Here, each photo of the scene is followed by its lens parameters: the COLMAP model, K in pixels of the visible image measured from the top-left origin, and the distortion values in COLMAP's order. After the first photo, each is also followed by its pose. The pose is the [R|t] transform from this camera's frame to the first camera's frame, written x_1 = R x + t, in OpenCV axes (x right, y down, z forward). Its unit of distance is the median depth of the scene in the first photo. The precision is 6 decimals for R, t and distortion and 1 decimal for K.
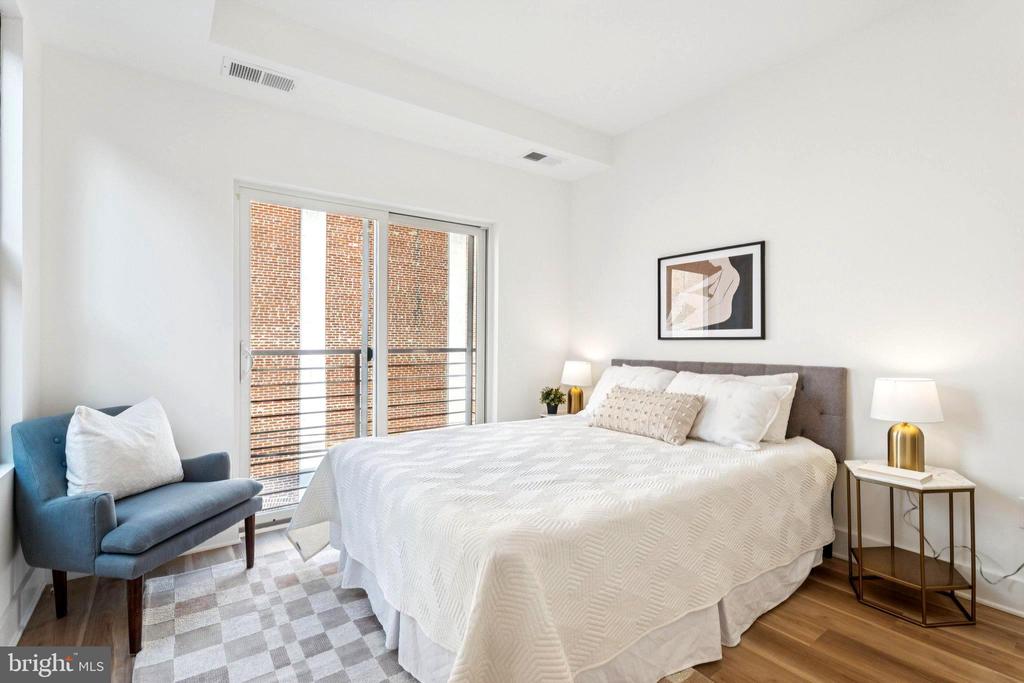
lens RADIAL K [[485.7, 0, 516.9], [0, 485.7, 351.7], [0, 0, 1]] dist [0.002335, 0.000321]
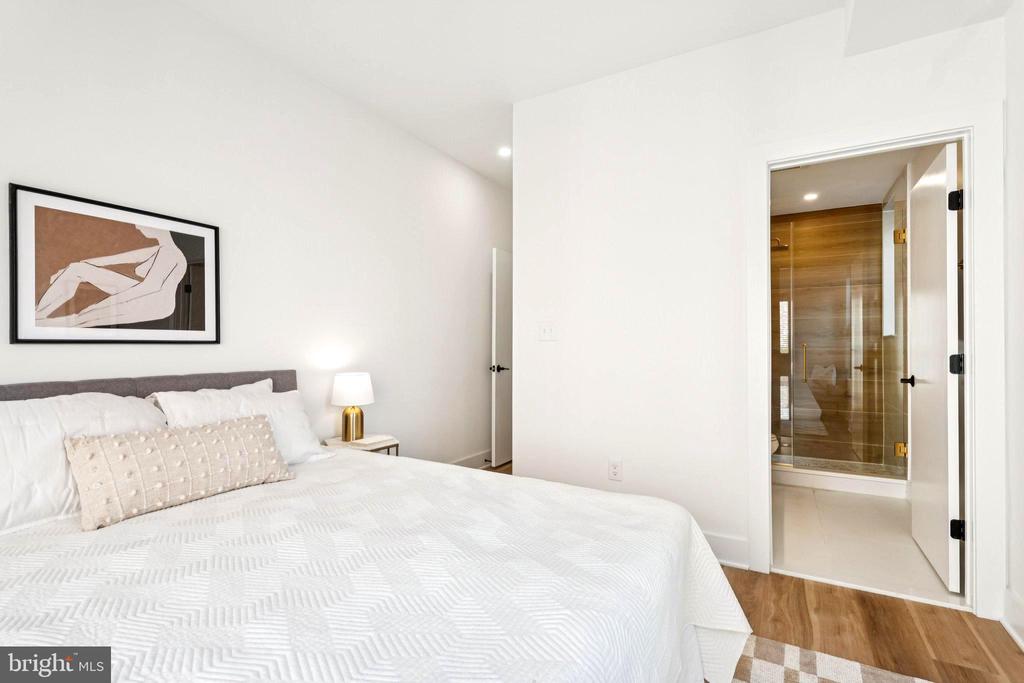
lens RADIAL K [[478.4, 0, 512.0], [0, 478.4, 341.5], [0, 0, 1]] dist [-0.001560, -0.000512]
pose [[-0.411255, 0.007784, 0.911487, -0.433536], [0.021921, 0.999759, 0.001353, -0.018165], [-0.911257, 0.020537, -0.411327, 0.836817]]
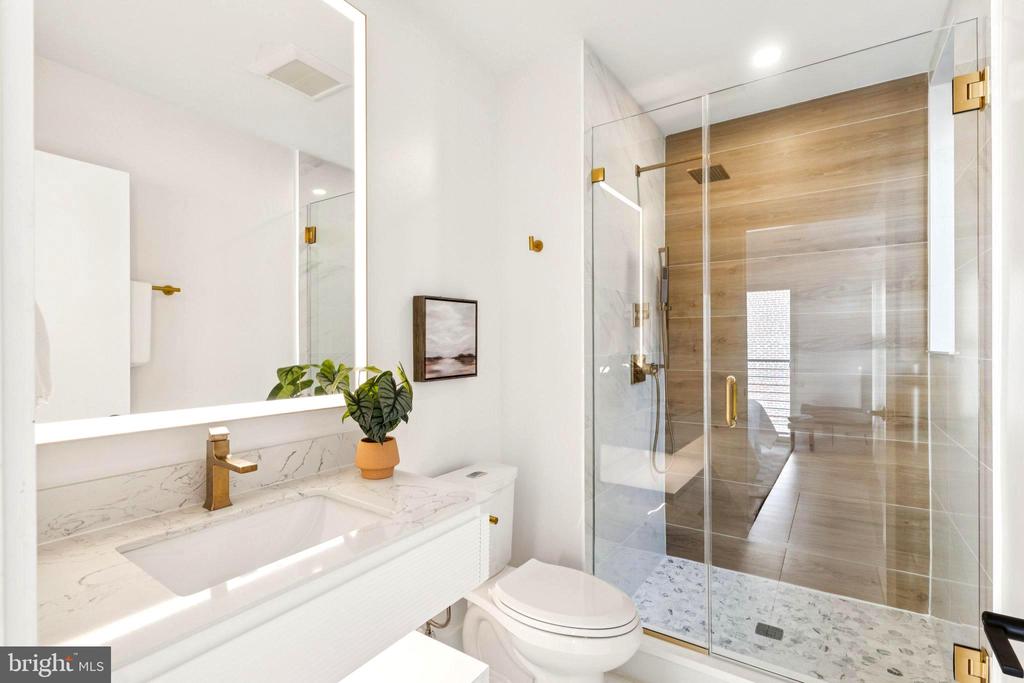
lens RADIAL K [[478.4, 0, 512.0], [0, 478.4, 341.5], [0, 0, 1]] dist [-0.001560, -0.000512]
pose [[-0.341753, 0.002088, 0.939788, -0.339952], [0.027495, 0.999592, 0.007778, -0.023744], [-0.939388, 0.028498, -0.341671, 0.652244]]
